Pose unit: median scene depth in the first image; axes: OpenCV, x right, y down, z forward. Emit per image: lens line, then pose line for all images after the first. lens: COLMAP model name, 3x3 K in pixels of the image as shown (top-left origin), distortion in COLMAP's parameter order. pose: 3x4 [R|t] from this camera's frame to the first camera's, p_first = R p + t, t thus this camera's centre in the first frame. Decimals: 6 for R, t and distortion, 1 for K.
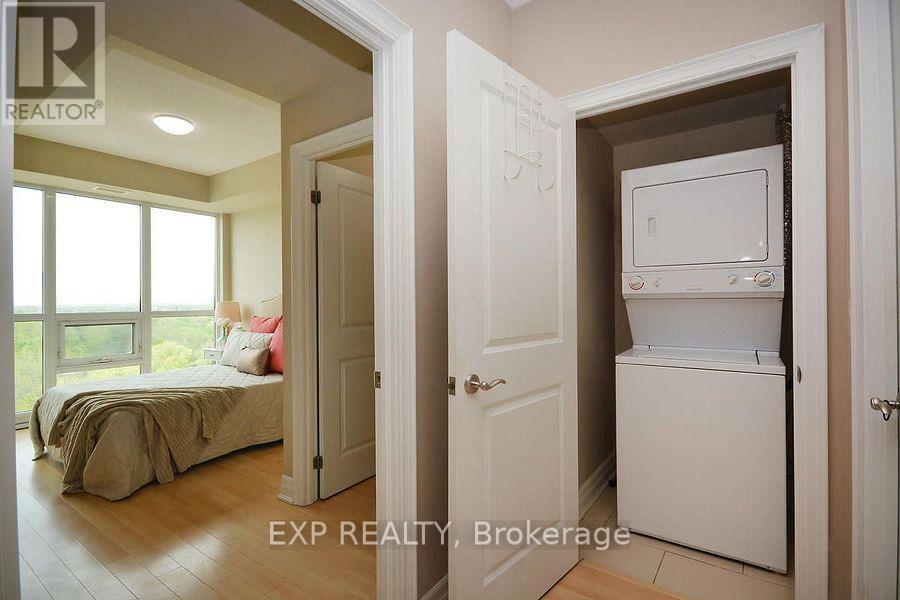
lens RADIAL K [[436.0, 0, 449.0], [0, 436.0, 307.1], [0, 0, 1]] dist [-0.000218, -0.000457]
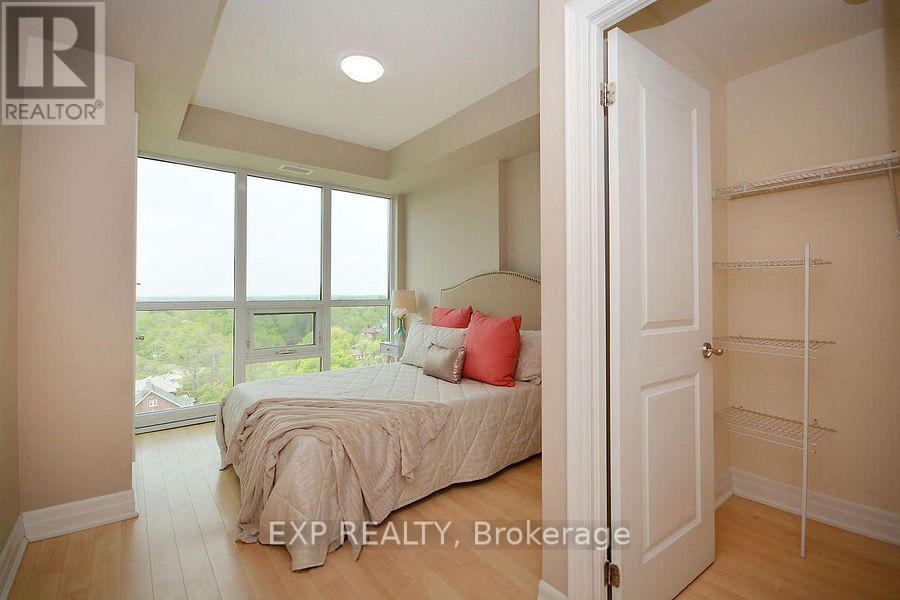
lens RADIAL K [[416.3, 0, 450.0], [0, 416.3, 300.0], [0, 0, 1]] dist [0.000387, -0.000133]
pose [[0.954382, 0.007744, -0.298487, -0.202817], [-0.007610, 0.999970, 0.001611, 0.007080], [0.298491, 0.000734, 0.954412, 0.263531]]
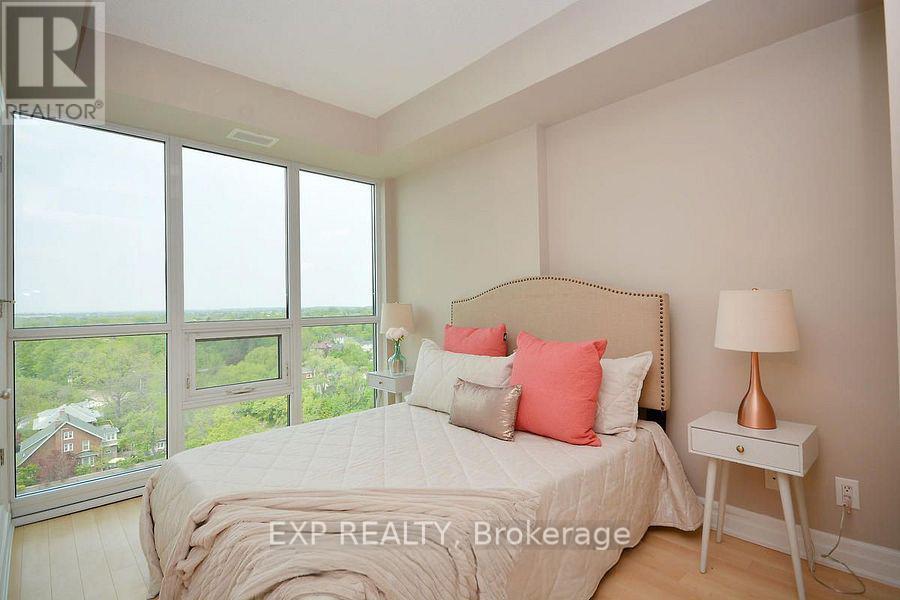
lens RADIAL K [[453.2, 0, 442.8], [0, 453.2, 308.4], [0, 0, 1]] dist [-0.001470, -0.000439]
pose [[0.973709, -0.008917, -0.227623, -0.352090], [0.008497, 0.999960, -0.002823, -0.001785], [0.227639, 0.000815, 0.973745, 0.410275]]
